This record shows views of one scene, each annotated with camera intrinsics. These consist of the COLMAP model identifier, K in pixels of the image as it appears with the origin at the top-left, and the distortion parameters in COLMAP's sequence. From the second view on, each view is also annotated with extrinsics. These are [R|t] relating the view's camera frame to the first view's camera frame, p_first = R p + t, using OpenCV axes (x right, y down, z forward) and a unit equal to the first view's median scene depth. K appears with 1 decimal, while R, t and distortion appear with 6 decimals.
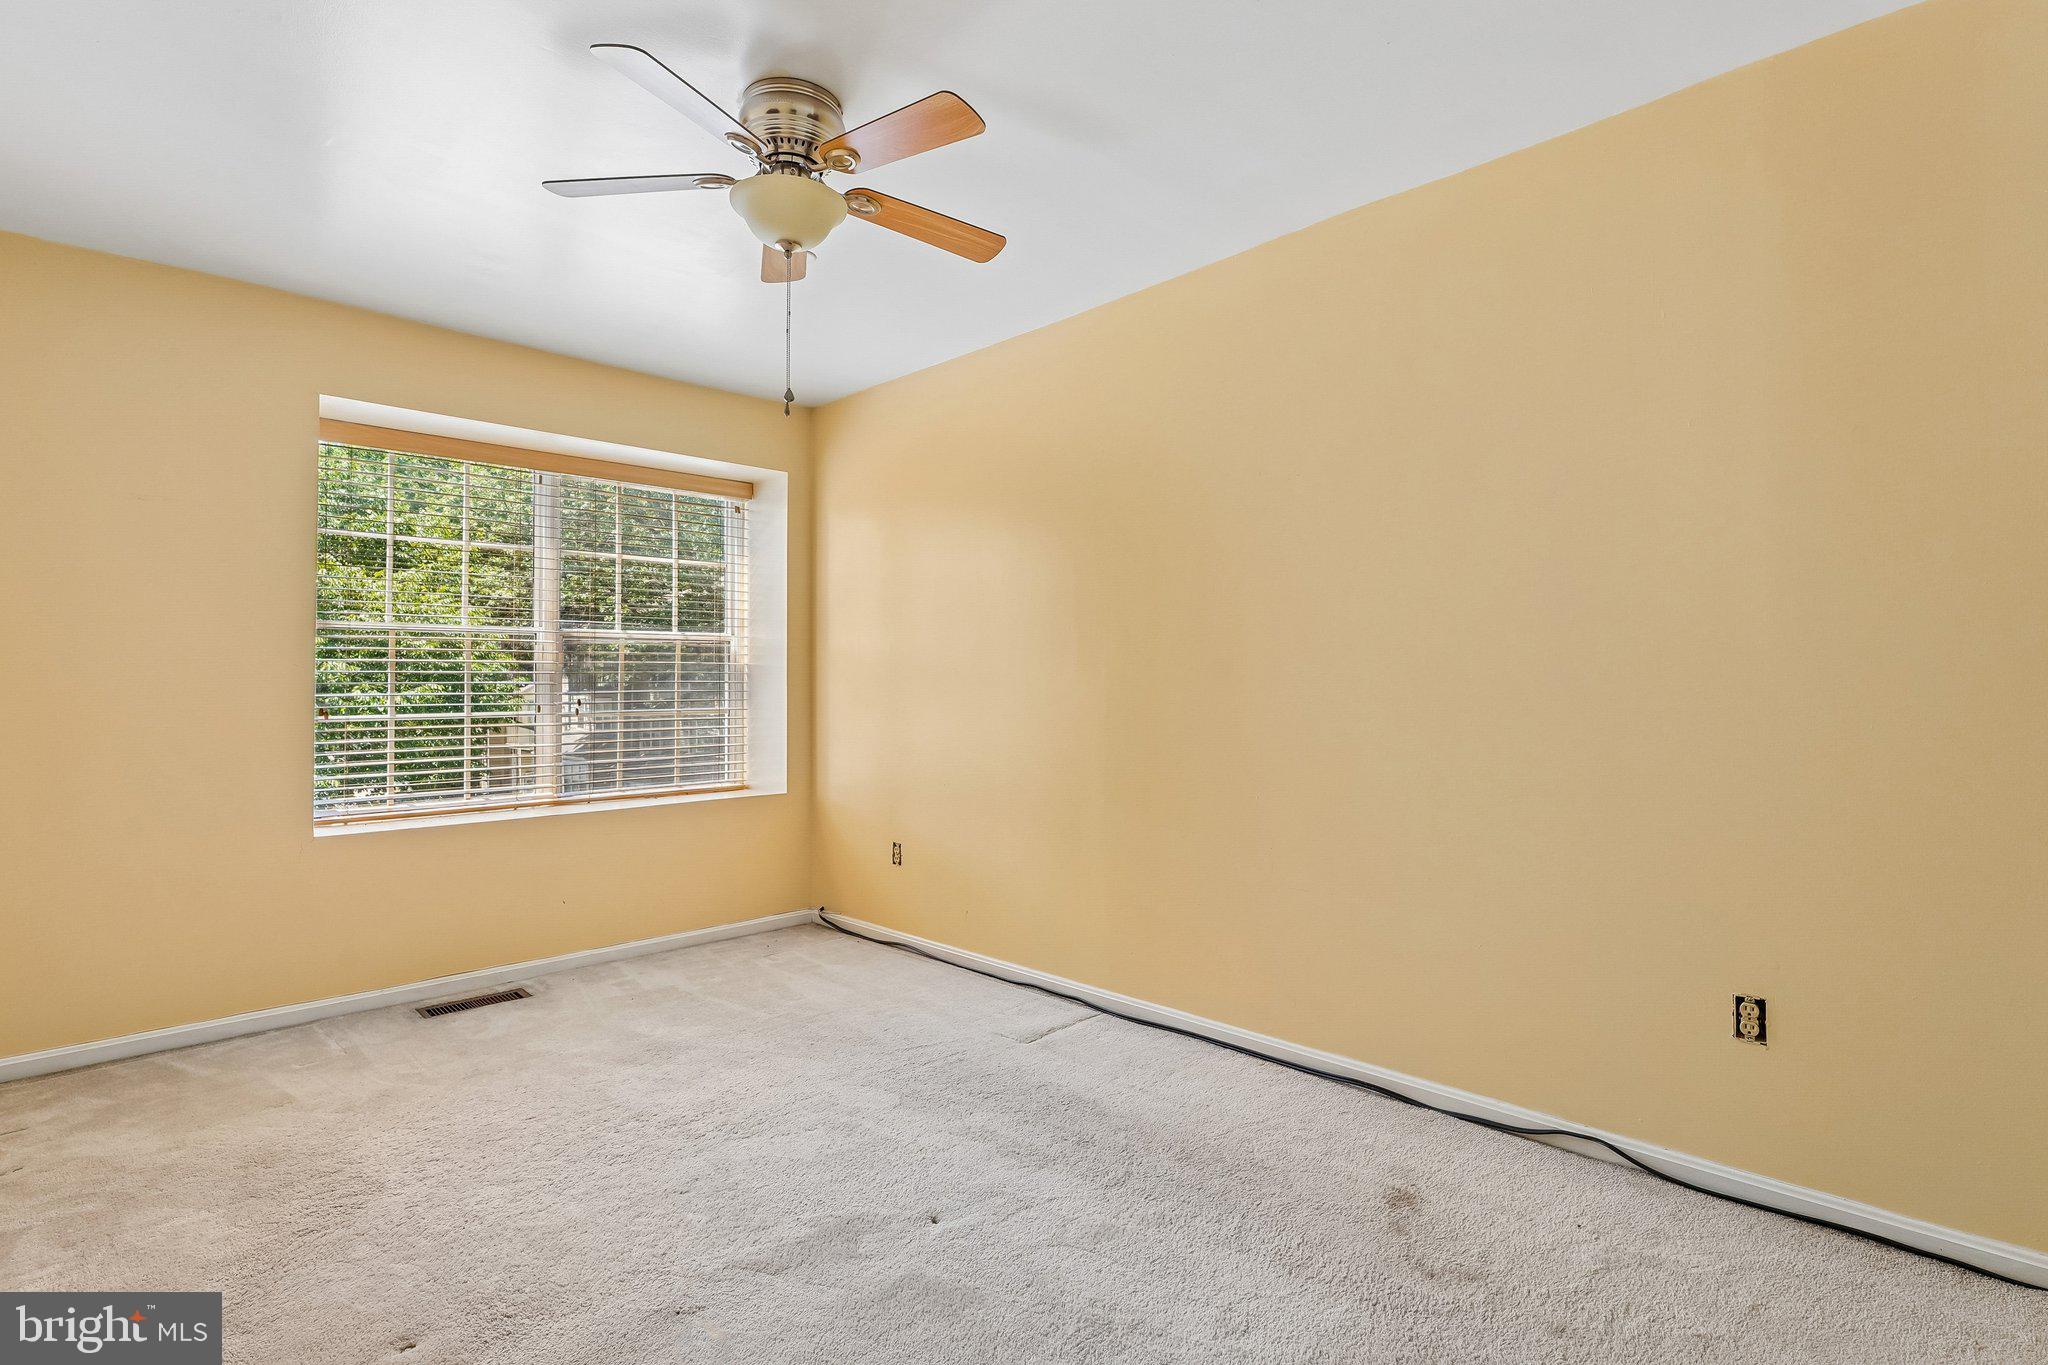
lens RADIAL K [[996.9, 0, 1030.9], [0, 996.9, 682.0], [0, 0, 1]] dist [0.000551, -0.000397]
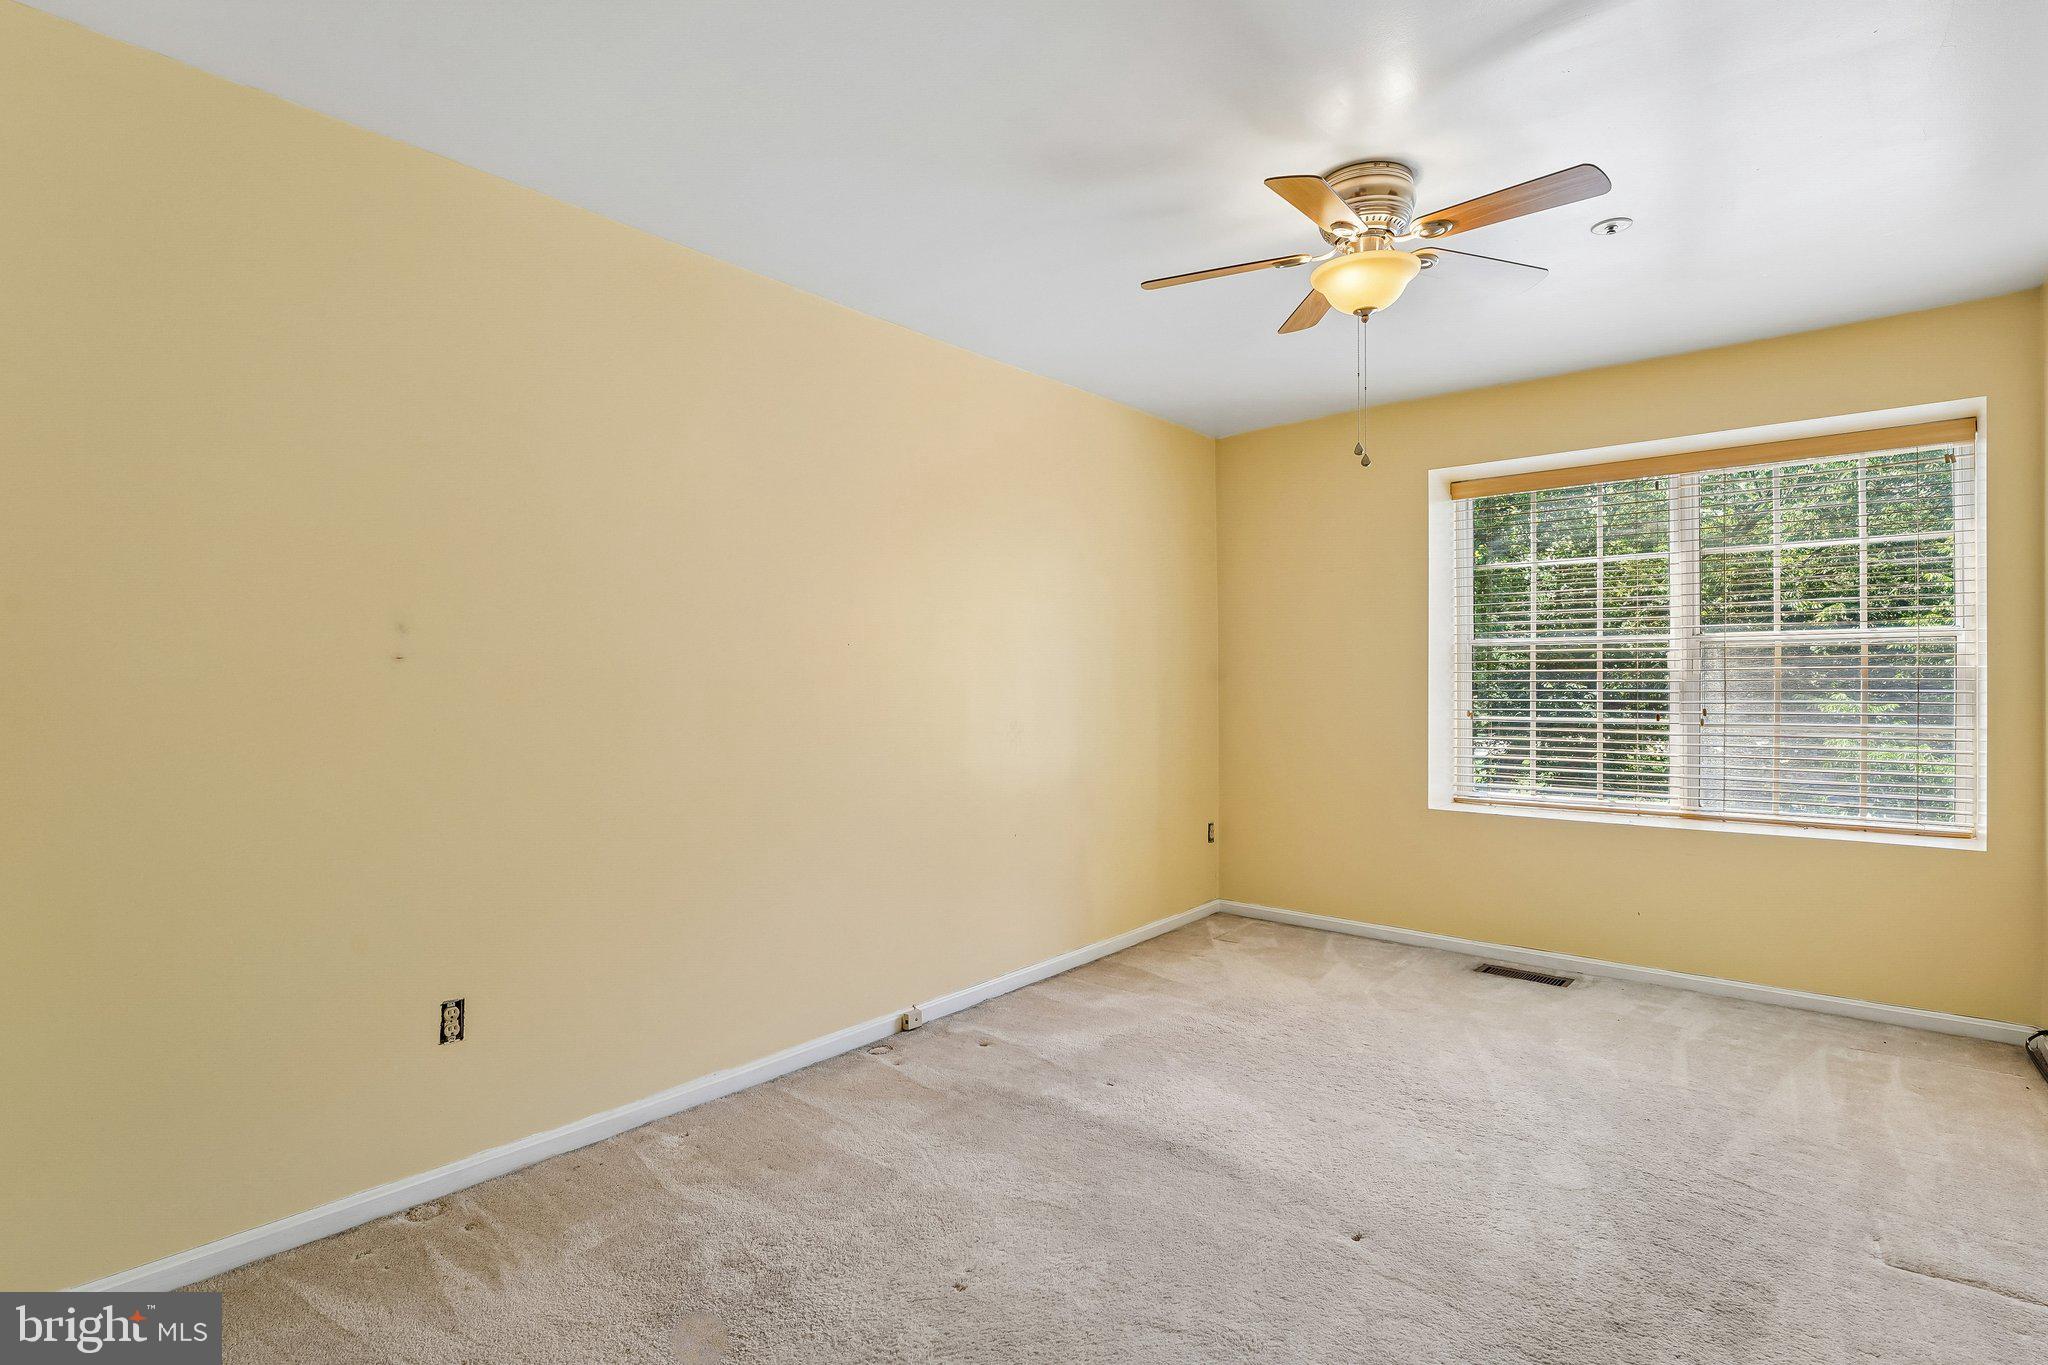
lens RADIAL K [[996.9, 0, 1030.9], [0, 996.9, 682.0], [0, 0, 1]] dist [0.000551, -0.000397]
pose [[0.100171, 0.003298, -0.994965, 0.460101], [-0.001994, 0.999993, 0.003114, -0.010259], [0.994968, 0.001672, 0.100177, 0.305279]]
